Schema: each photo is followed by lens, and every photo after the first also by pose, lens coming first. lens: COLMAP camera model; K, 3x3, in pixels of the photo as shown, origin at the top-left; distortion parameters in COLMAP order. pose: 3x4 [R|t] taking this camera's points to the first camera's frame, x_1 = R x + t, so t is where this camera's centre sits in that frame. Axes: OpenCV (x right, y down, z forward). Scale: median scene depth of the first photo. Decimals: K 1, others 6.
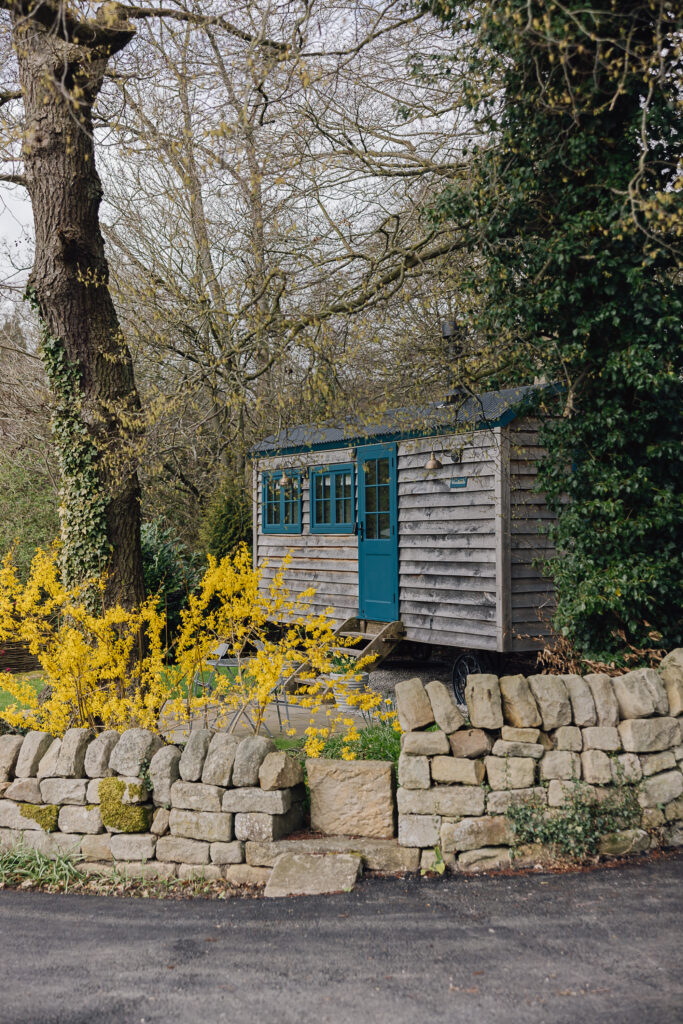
lens RADIAL K [[806.9, 0, 341.5], [0, 806.9, 512.0], [0, 0, 1]] dist [0.005315, -0.004909]
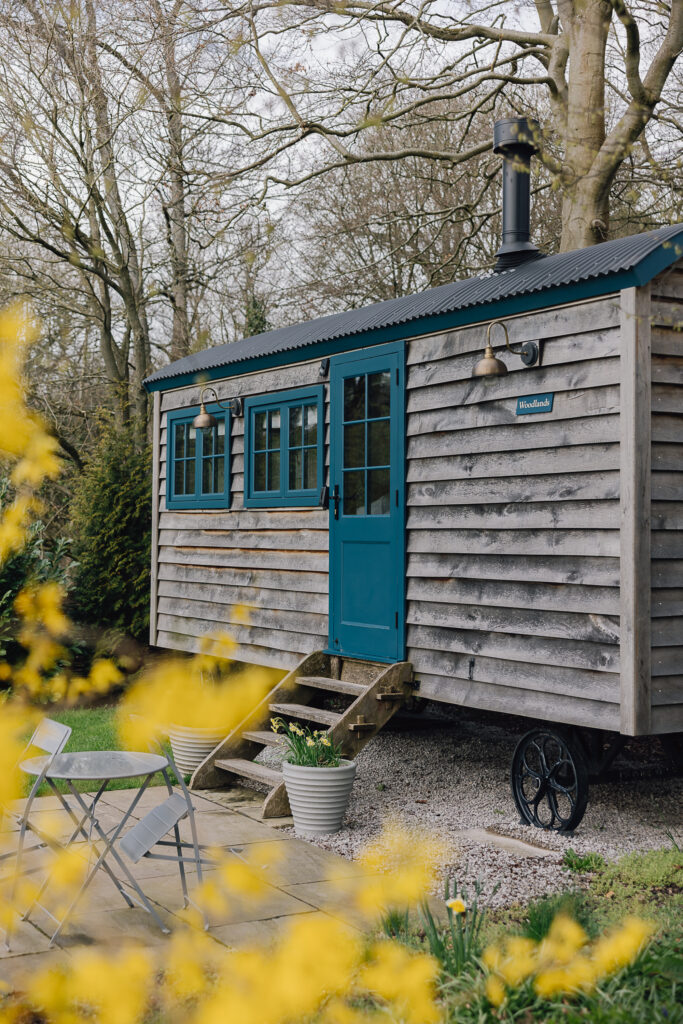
lens RADIAL K [[806.9, 0, 341.5], [0, 806.9, 512.0], [0, 0, 1]] dist [0.005315, -0.004909]
pose [[0.995492, 0.018200, 0.093085, -0.026297], [-0.018012, 0.999834, -0.002858, 0.035021], [-0.093122, 0.001169, 0.995654, 0.457244]]
